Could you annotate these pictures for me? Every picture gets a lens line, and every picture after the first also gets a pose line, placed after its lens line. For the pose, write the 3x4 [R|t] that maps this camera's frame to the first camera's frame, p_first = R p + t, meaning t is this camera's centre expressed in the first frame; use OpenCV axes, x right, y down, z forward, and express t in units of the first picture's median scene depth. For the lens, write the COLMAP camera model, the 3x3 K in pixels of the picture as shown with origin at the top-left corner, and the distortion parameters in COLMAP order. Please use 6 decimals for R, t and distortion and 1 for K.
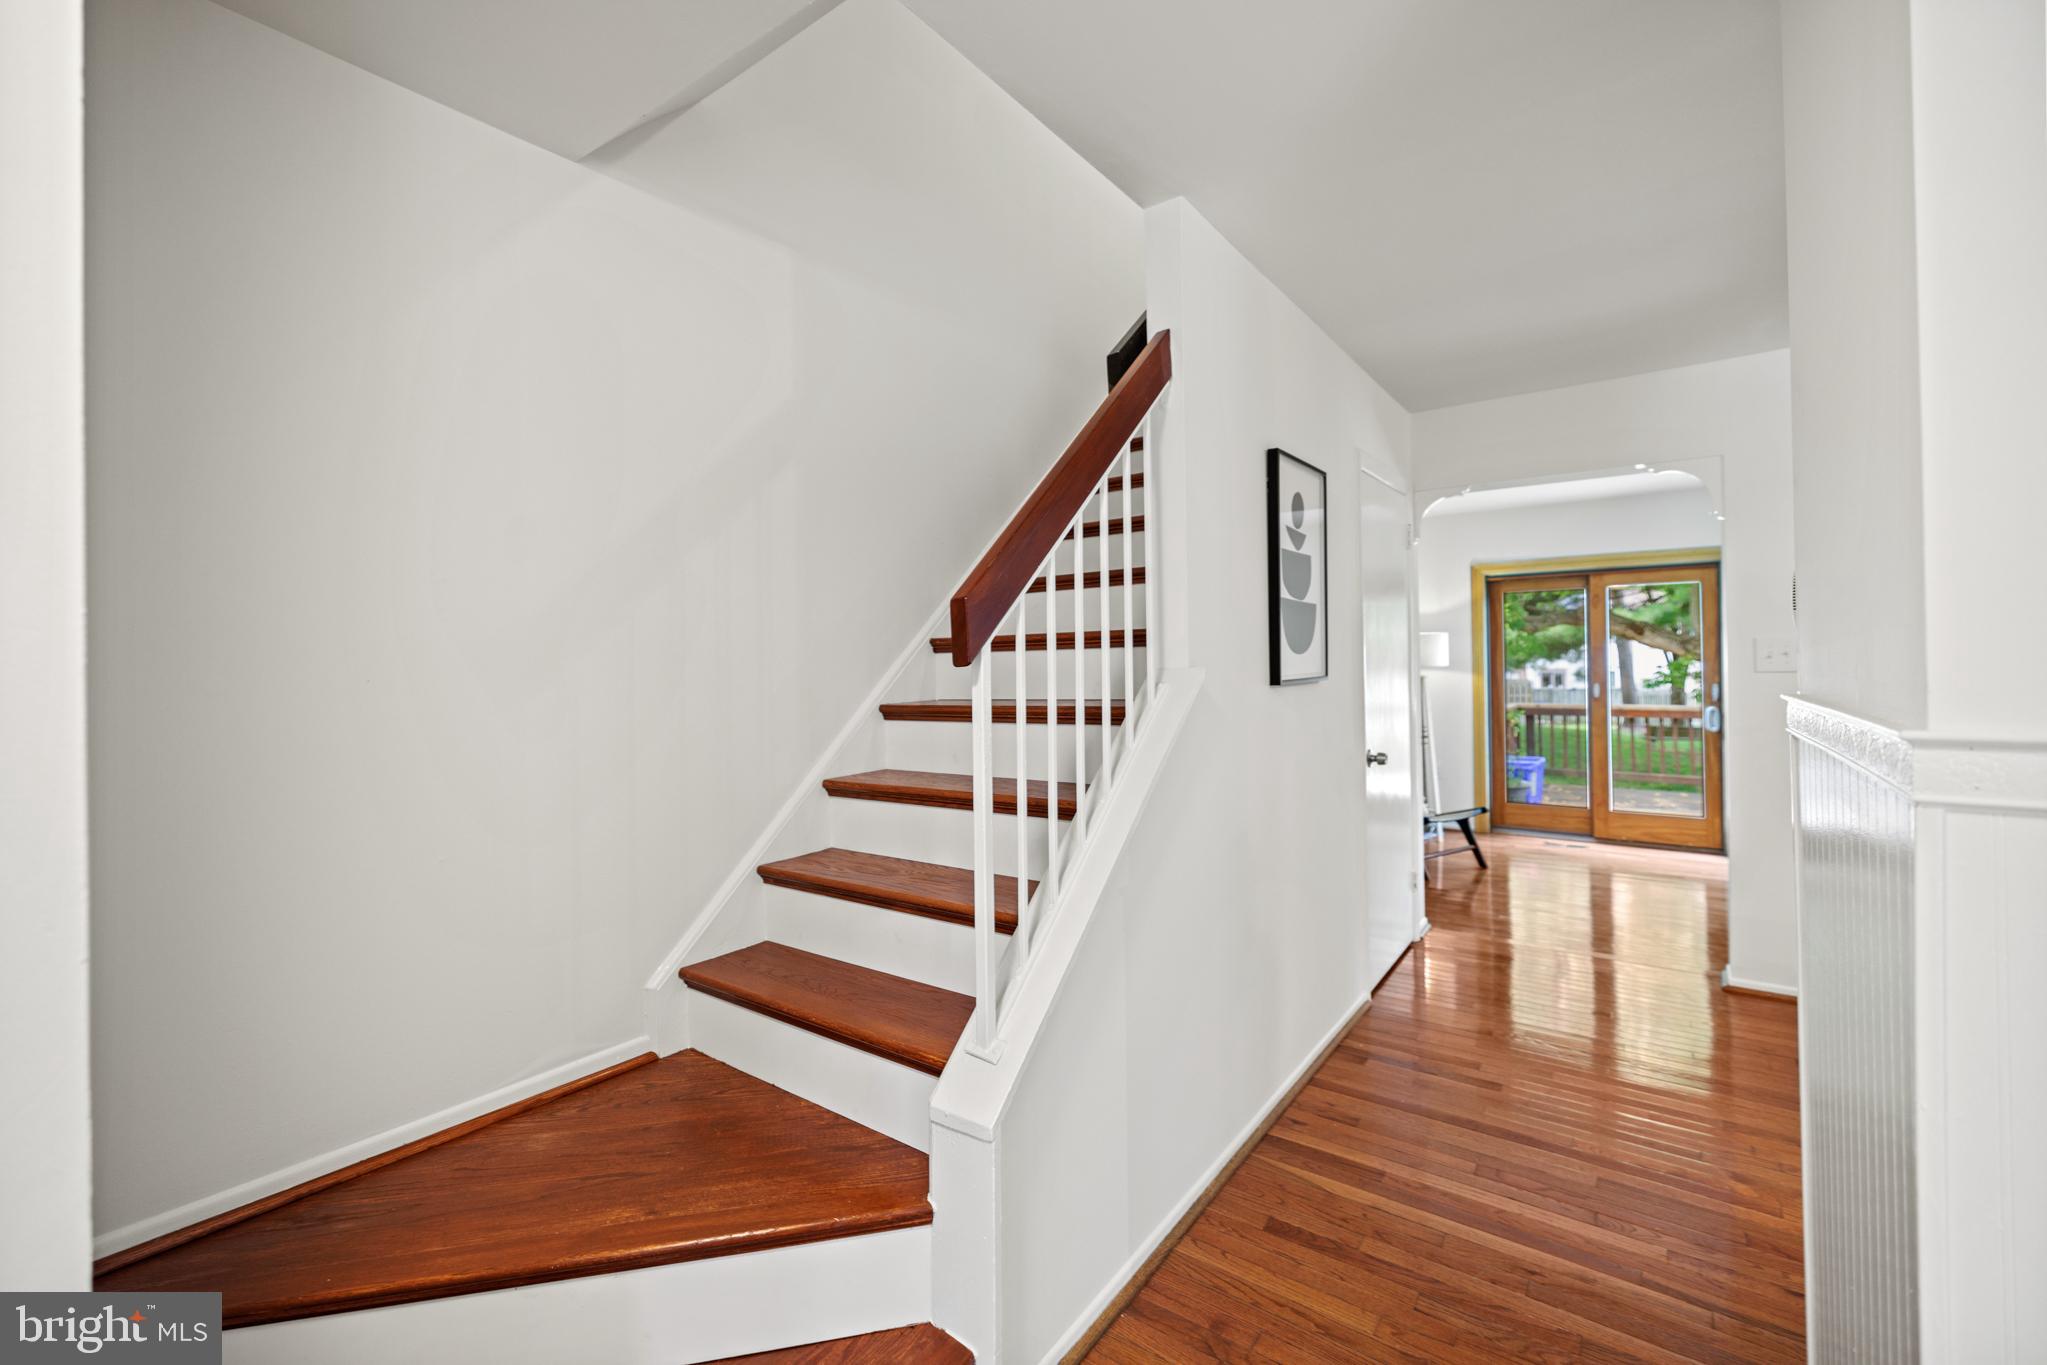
lens RADIAL K [[863.6, 0, 1017.3], [0, 863.6, 665.3], [0, 0, 1]] dist [0.003362, 0.000404]
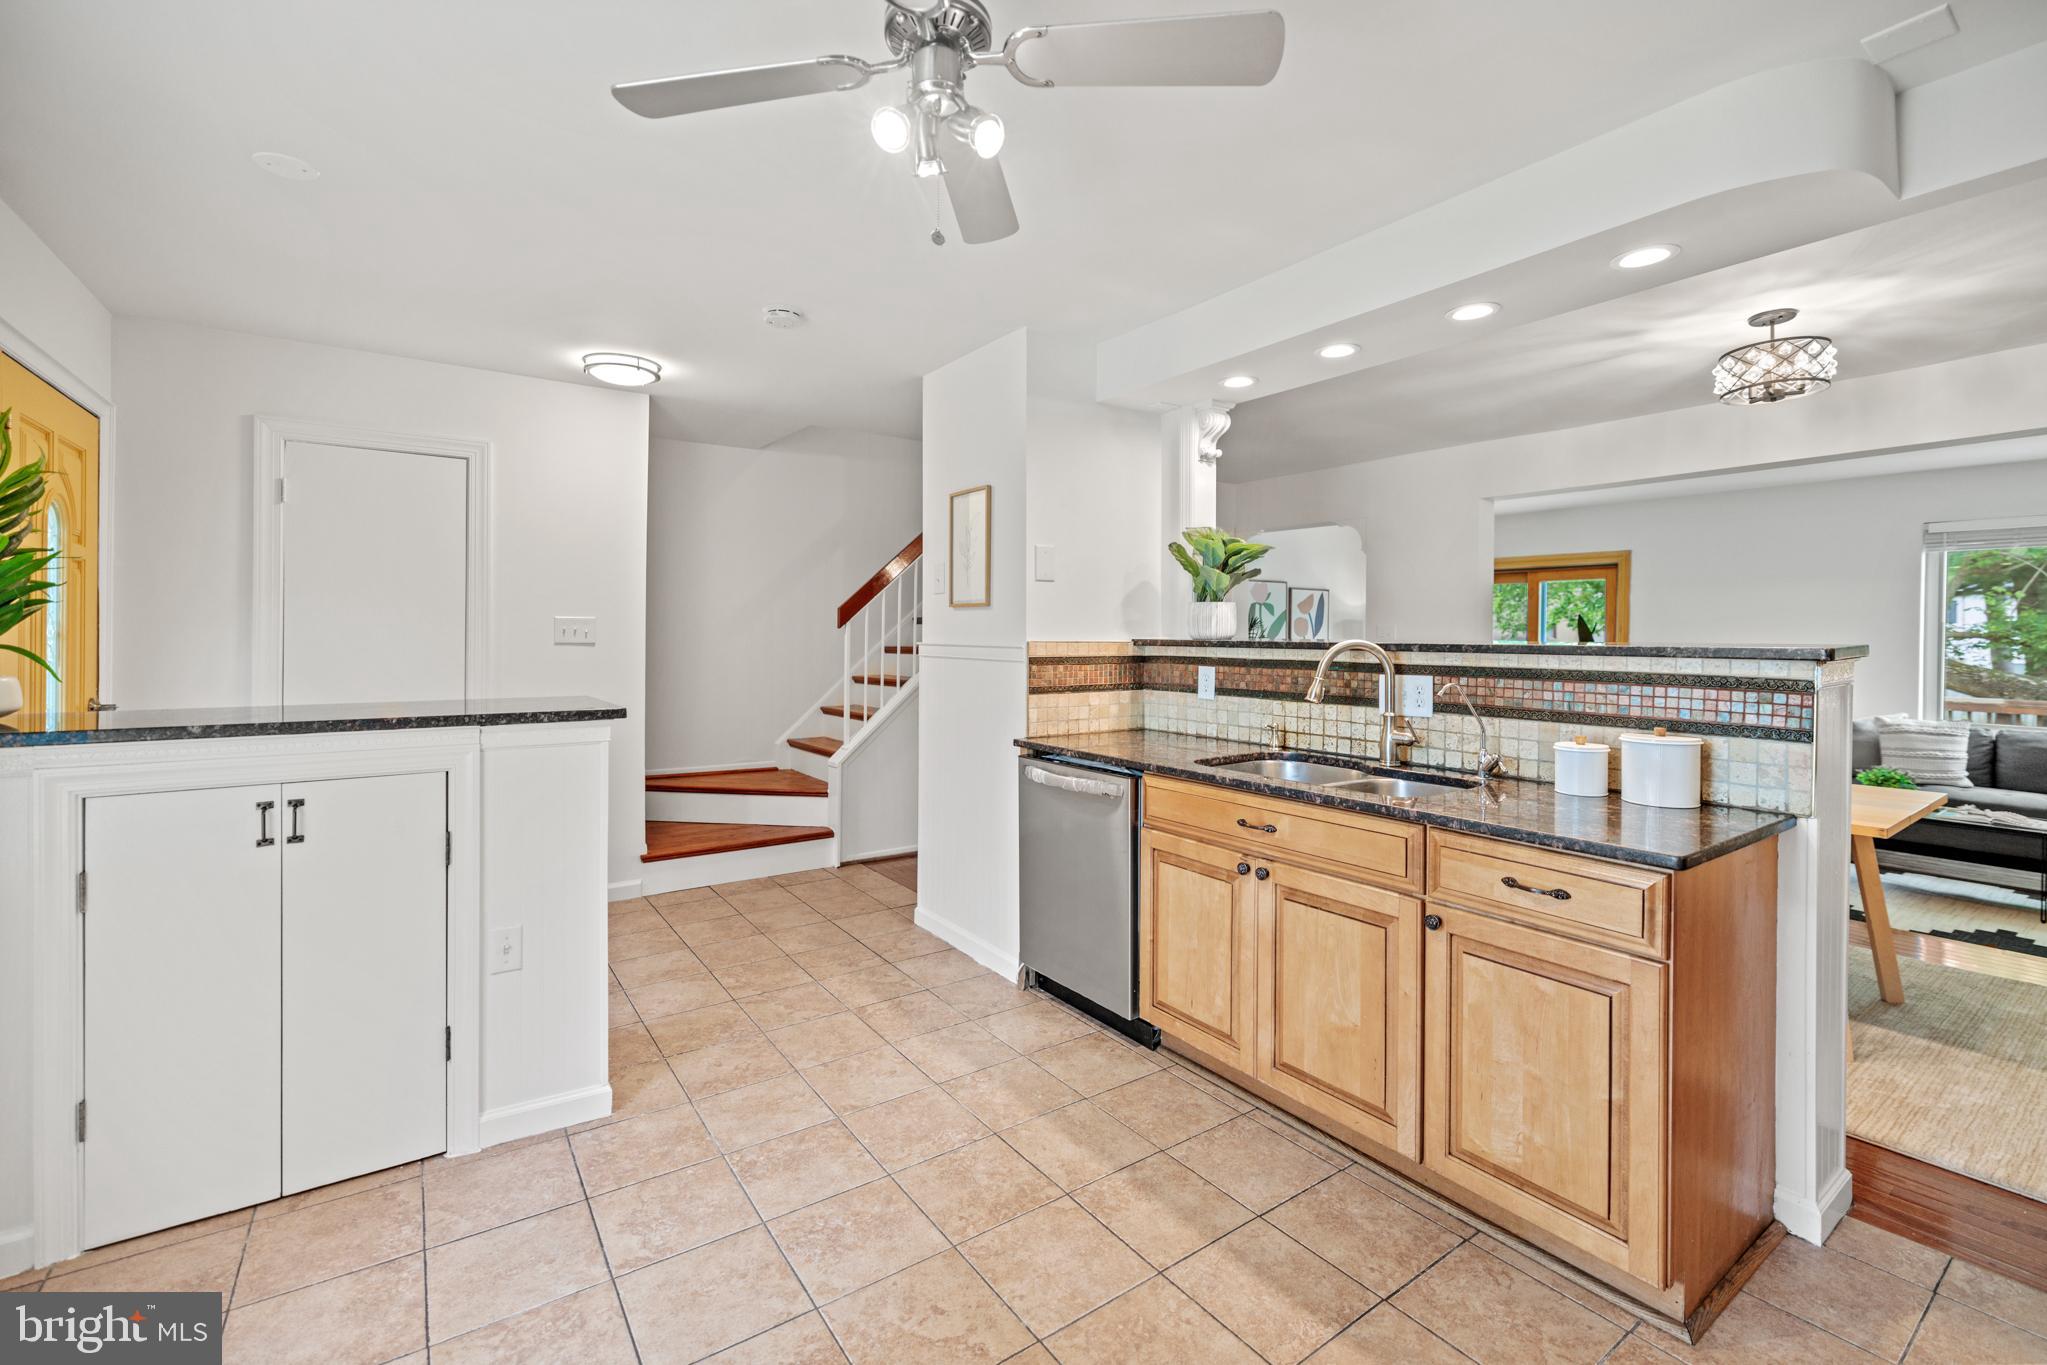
lens RADIAL K [[863.6, 0, 1007.5], [0, 863.6, 638.7], [0, 0, 1]] dist [0.003362, 0.000404]
pose [[0.945808, 0.026231, -0.323664, 0.358280], [-0.024301, 0.999655, 0.010004, -0.002454], [0.323815, -0.001597, 0.946119, -0.425719]]
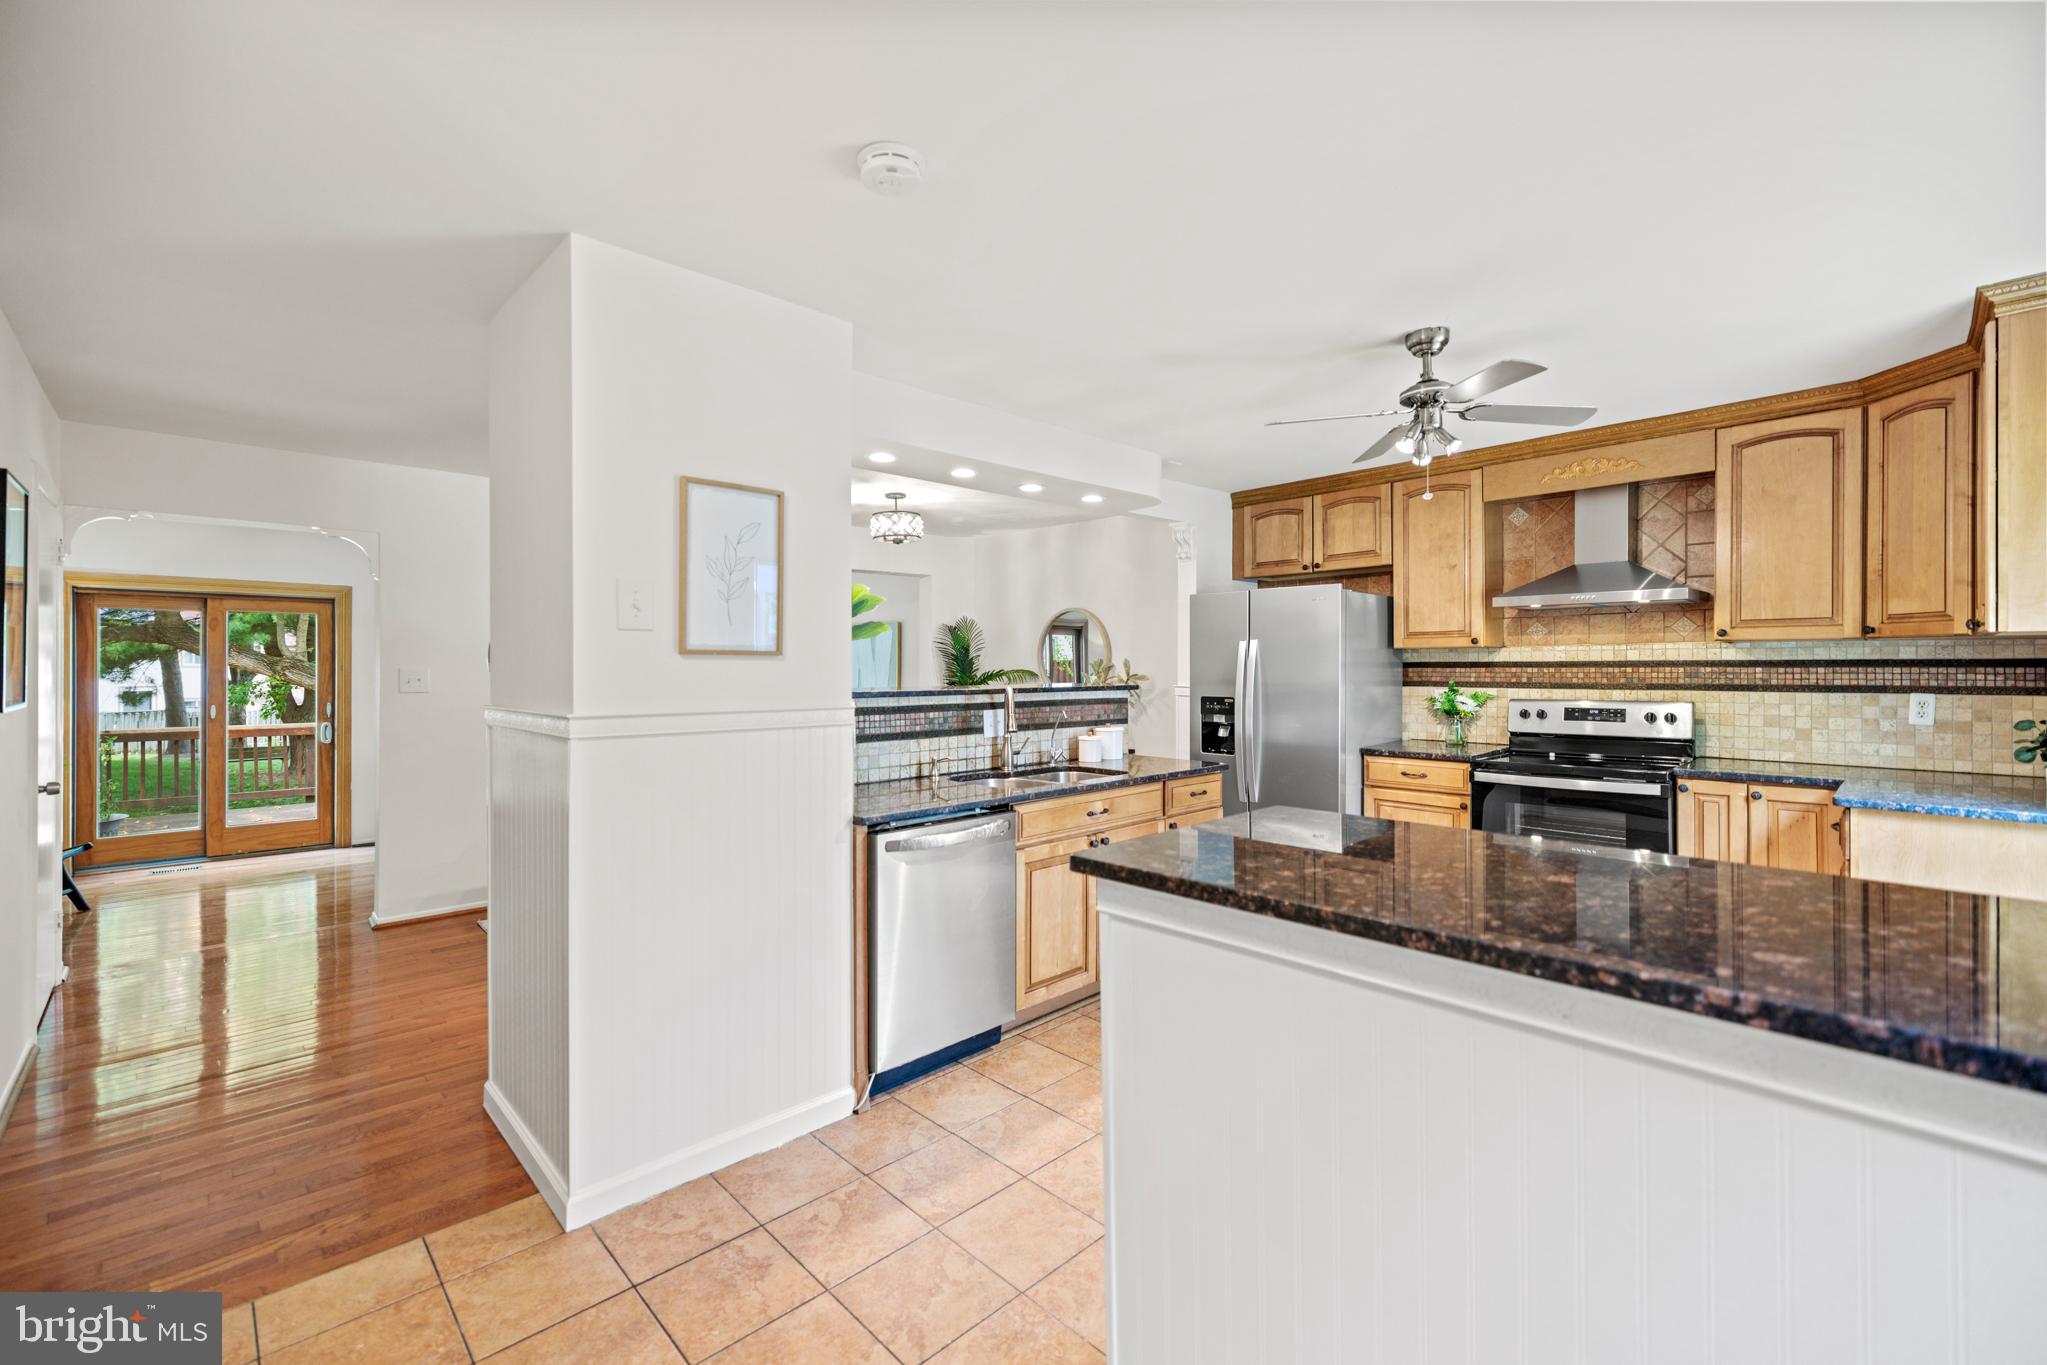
lens RADIAL K [[863.6, 0, 1020.6], [0, 863.6, 669.1], [0, 0, 1]] dist [0.003362, 0.000404]
pose [[0.170939, 0.015311, 0.985163, -0.174282], [0.000664, 0.999877, -0.015655, -0.004677], [-0.985281, 0.003330, 0.170908, -0.112356]]
